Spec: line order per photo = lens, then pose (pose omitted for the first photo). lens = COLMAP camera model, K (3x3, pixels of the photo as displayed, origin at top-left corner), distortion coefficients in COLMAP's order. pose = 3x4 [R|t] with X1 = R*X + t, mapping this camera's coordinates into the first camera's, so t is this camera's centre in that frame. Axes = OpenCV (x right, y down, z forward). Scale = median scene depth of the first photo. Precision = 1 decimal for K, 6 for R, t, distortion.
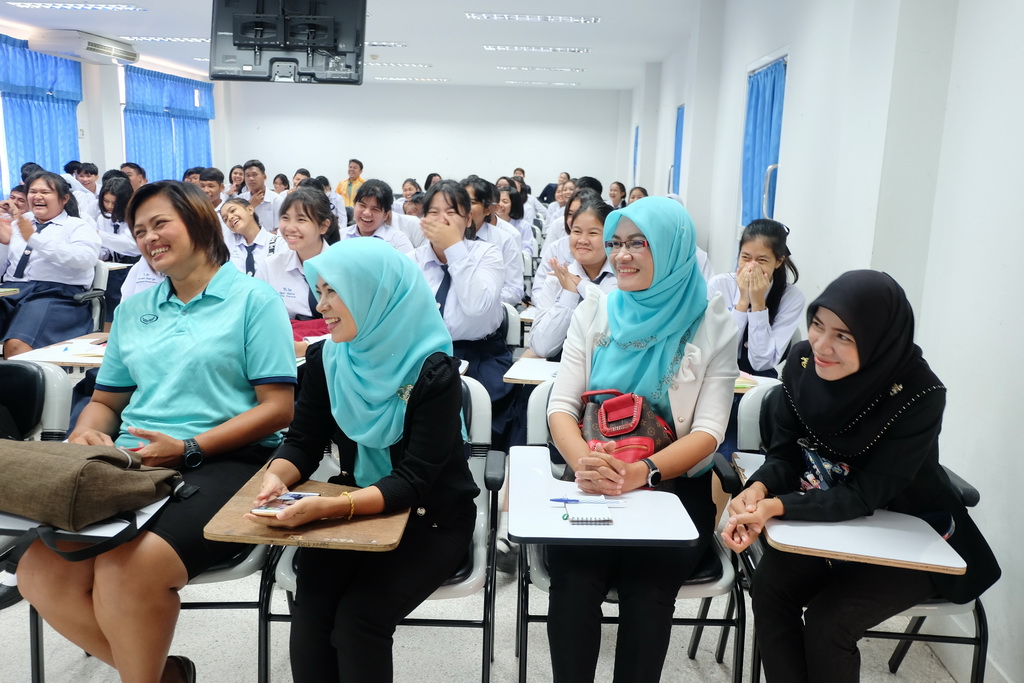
lens RADIAL K [[884.6, 0, 531.2], [0, 884.6, 322.7], [0, 0, 1]] dist [0.004787, 0.019362]
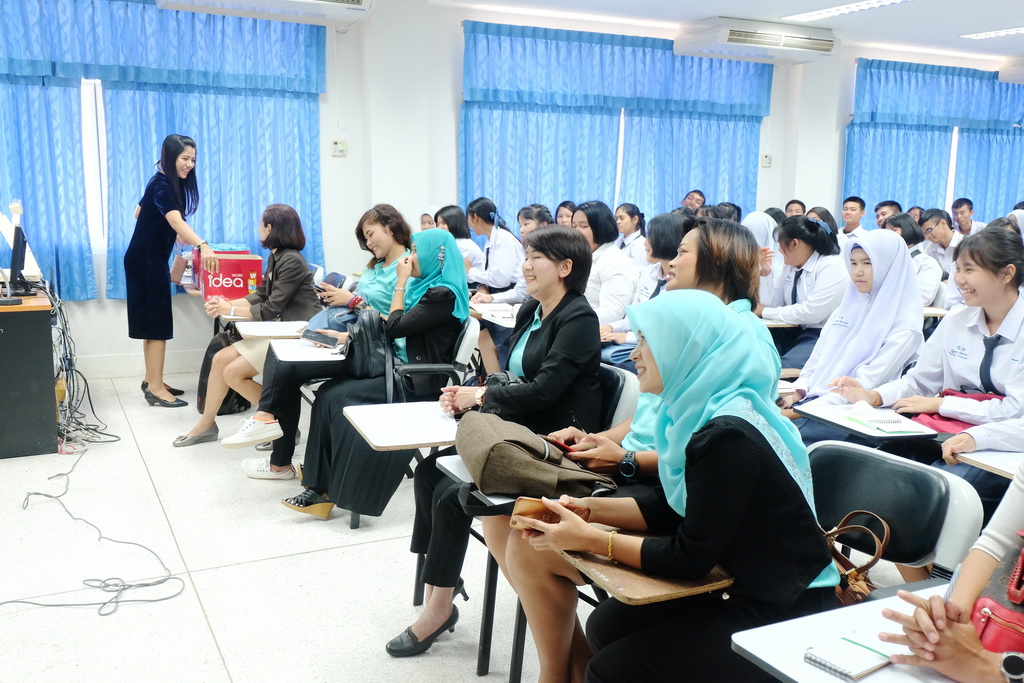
lens RADIAL K [[1010.0, 0, 527.5], [0, 1010.0, 326.1], [0, 0, 1]] dist [0.061211, -0.005046]
pose [[0.502125, 0.116603, -0.856898, 0.227371], [-0.165576, 0.985500, 0.037078, -0.019173], [0.848796, 0.123264, 0.514151, 0.095724]]
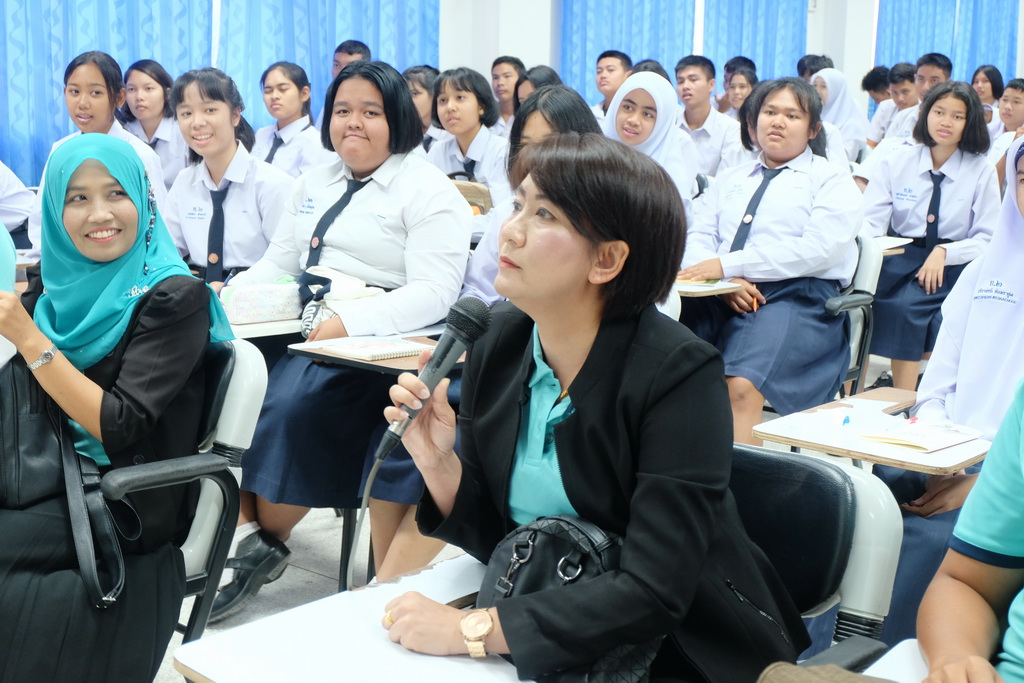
lens RADIAL K [[1589.5, 0, 531.9], [0, 1589.5, 340.5], [0, 0, 1]] dist [0.002882, 0.028419]
pose [[0.822085, 0.104950, -0.559609, -0.096239], [-0.104887, 0.993959, 0.032325, -0.016169], [0.559621, 0.032122, 0.828126, 0.076894]]
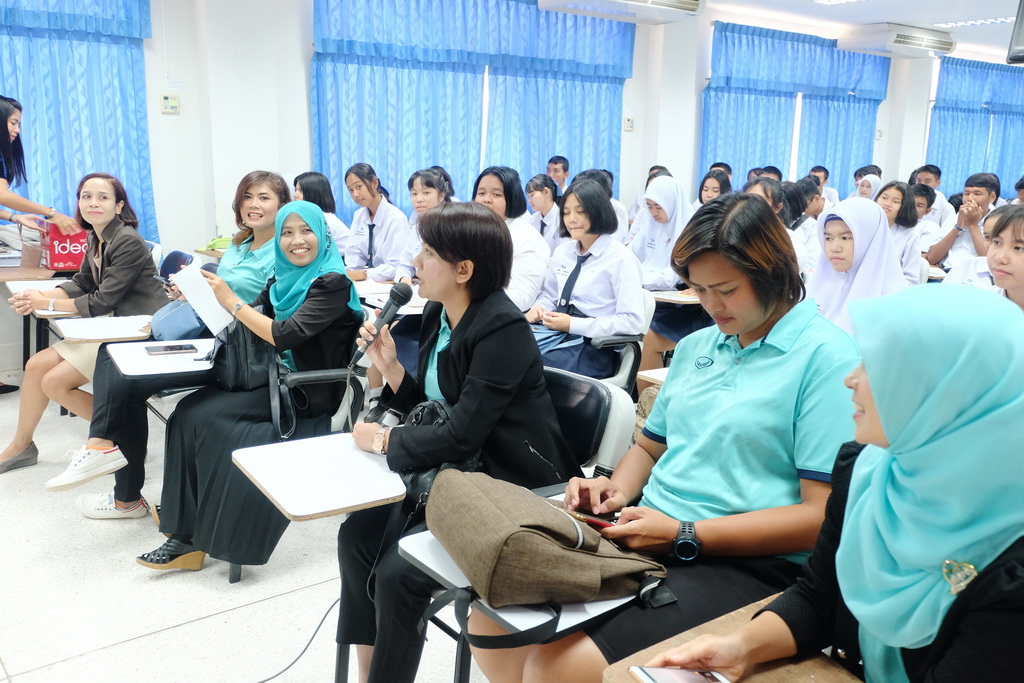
lens RADIAL K [[952.1, 0, 527.6], [0, 952.1, 327.4], [0, 0, 1]] dist [0.040251, 0.016442]
pose [[0.656323, 0.134966, -0.742310, 0.042871], [-0.144598, 0.988133, 0.051813, -0.024073], [0.740494, 0.073331, 0.668051, 0.133118]]
